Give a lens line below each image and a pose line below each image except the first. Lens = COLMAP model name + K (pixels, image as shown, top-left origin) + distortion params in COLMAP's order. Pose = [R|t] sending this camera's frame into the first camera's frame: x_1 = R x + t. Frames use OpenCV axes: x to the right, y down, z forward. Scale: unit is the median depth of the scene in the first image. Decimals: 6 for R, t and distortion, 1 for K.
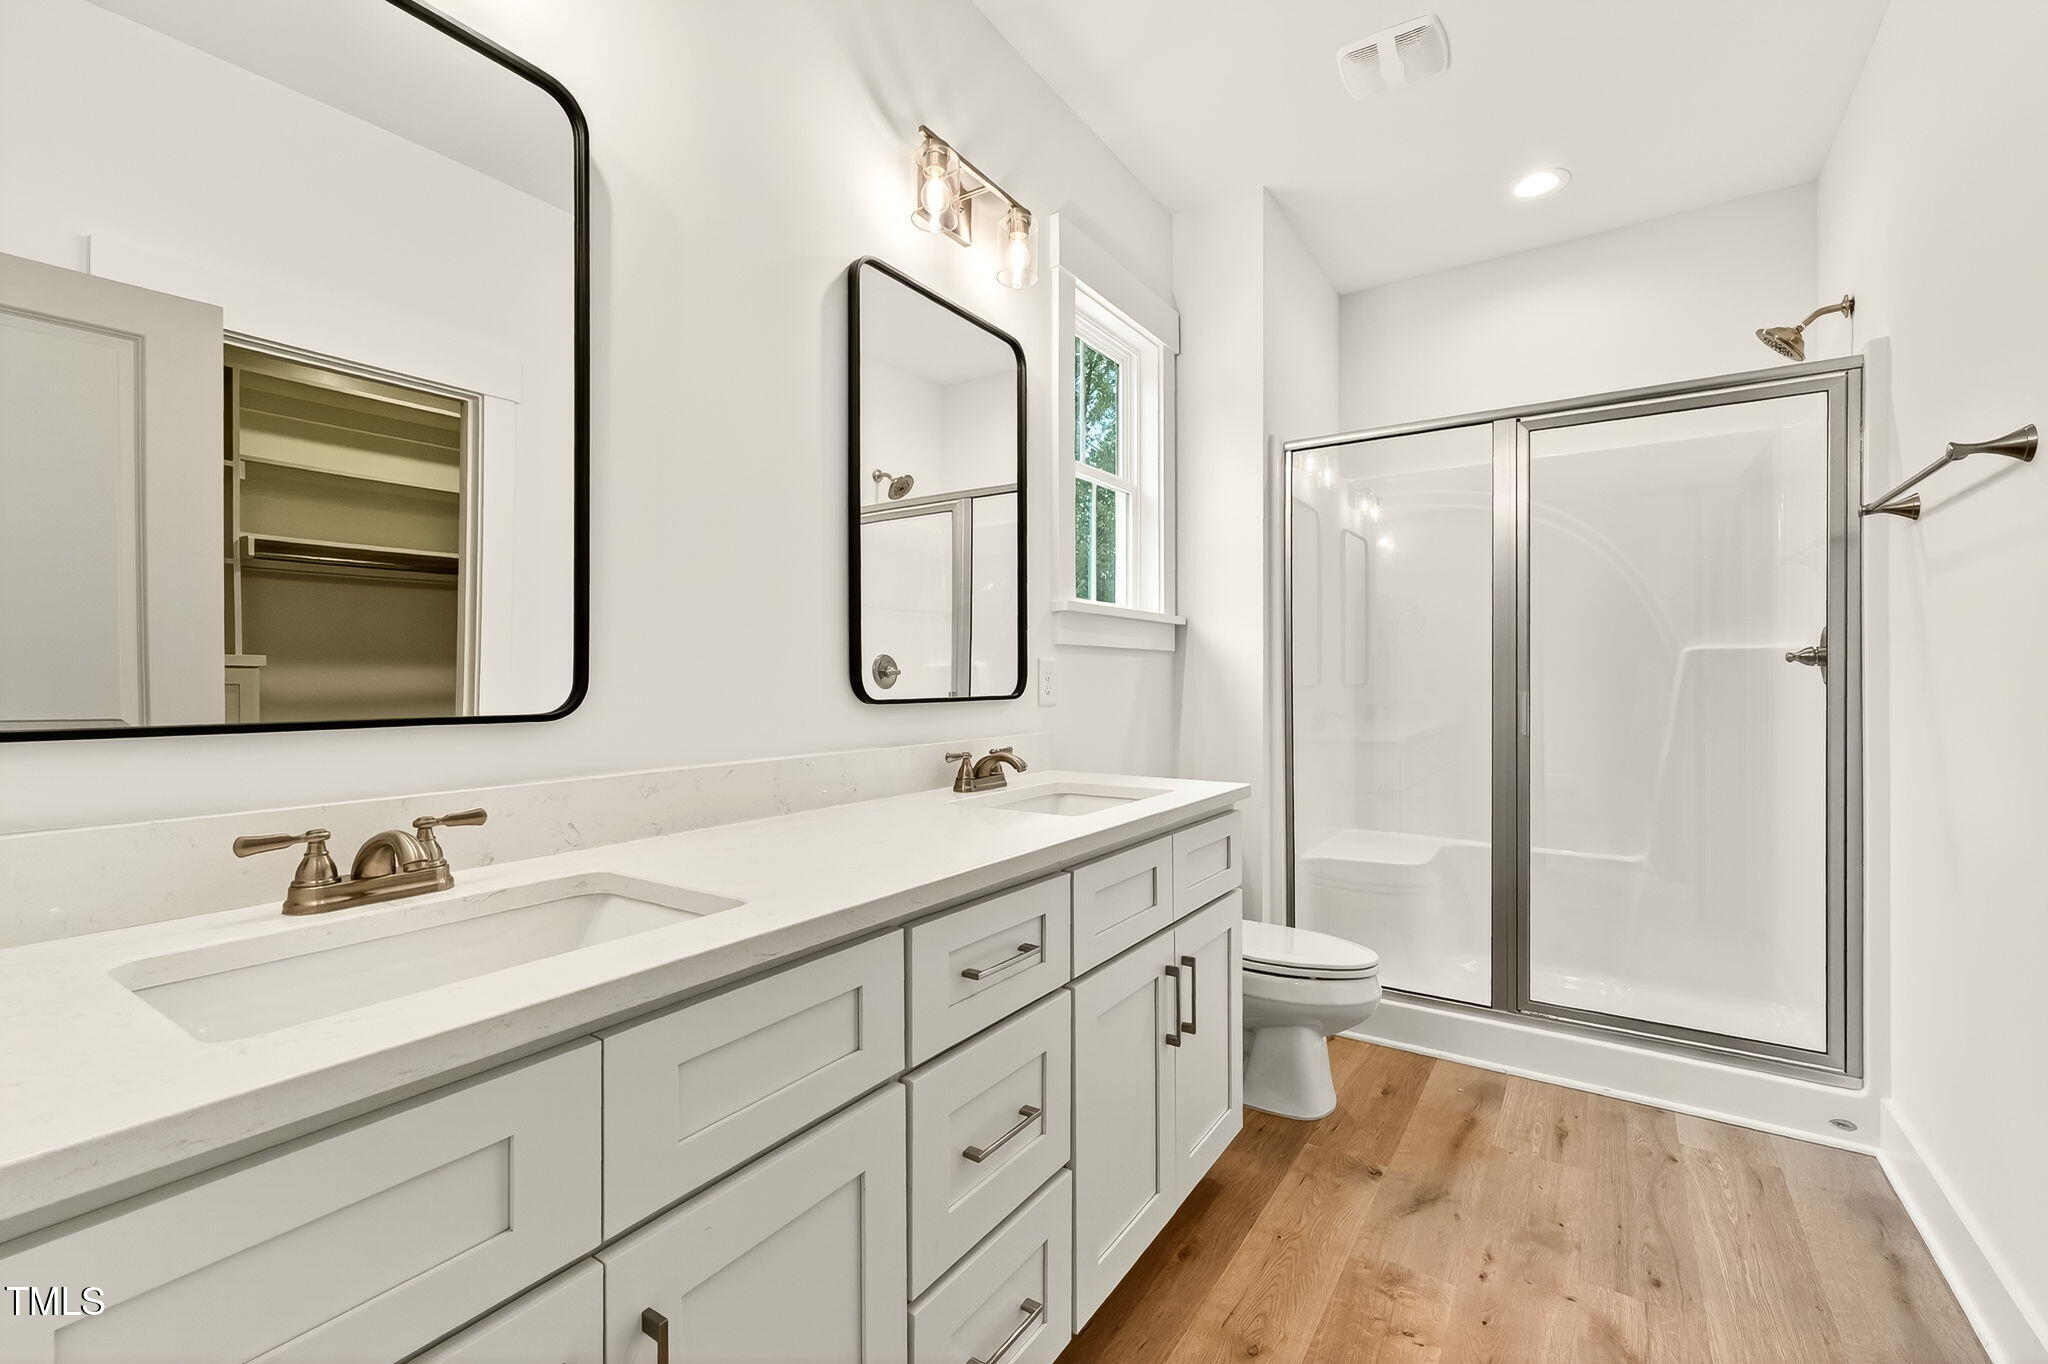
lens RADIAL K [[866.7, 0, 1030.3], [0, 866.7, 681.2], [0, 0, 1]] dist [0.003212, 0.000079]
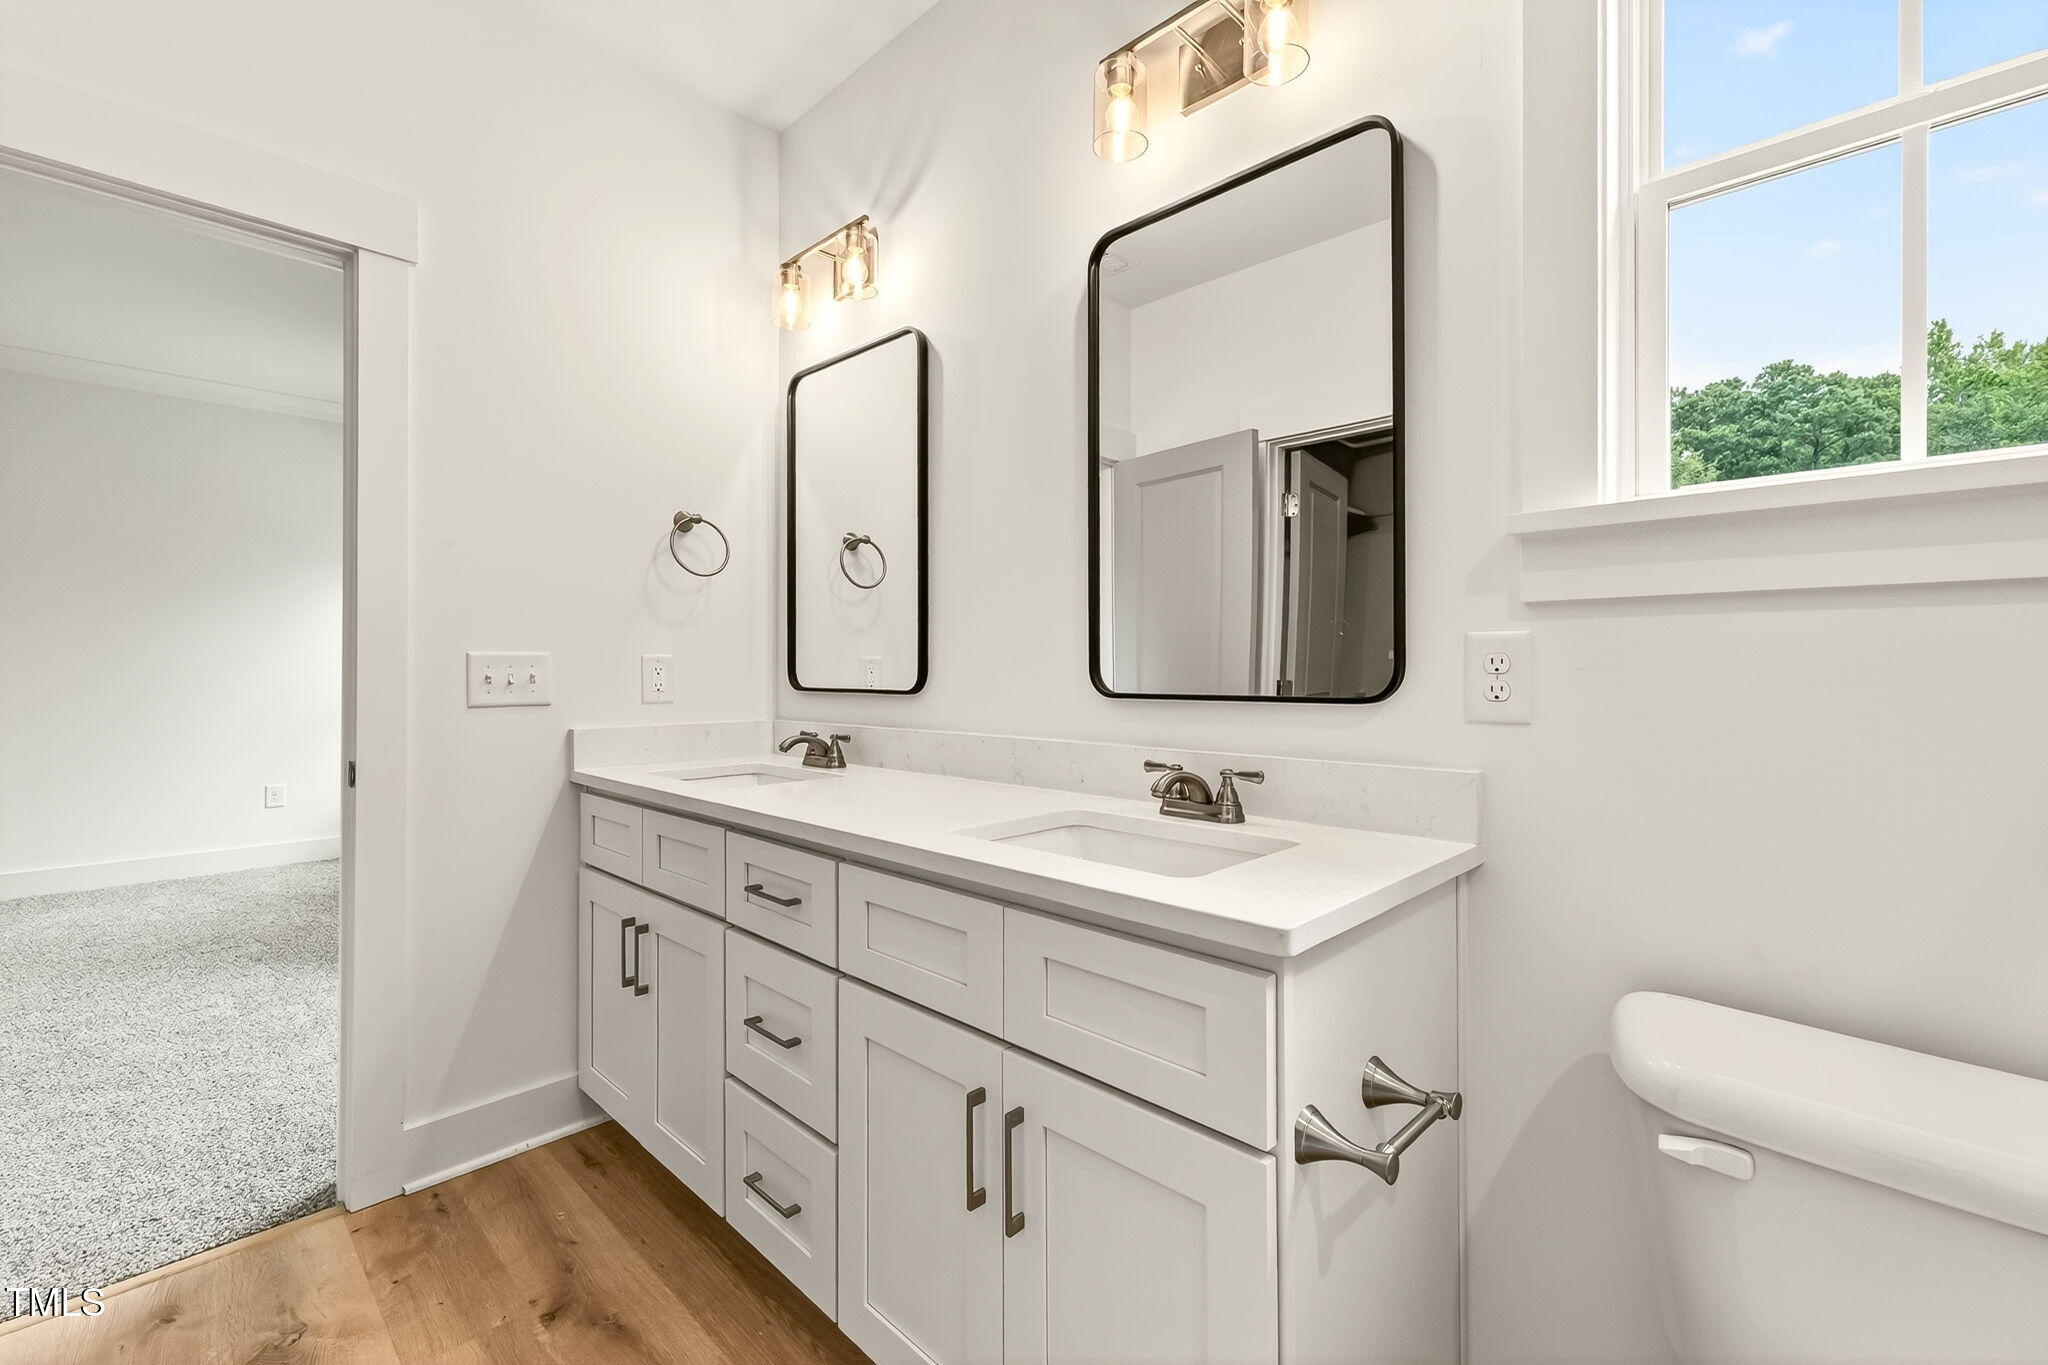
lens RADIAL K [[866.7, 0, 1030.3], [0, 866.7, 681.7], [0, 0, 1]] dist [0.003212, 0.000079]
pose [[-0.180820, 0.020106, -0.983311, 0.800591], [0.005704, 0.999796, 0.019394, -0.011552], [0.983500, -0.002102, -0.180898, 1.059124]]
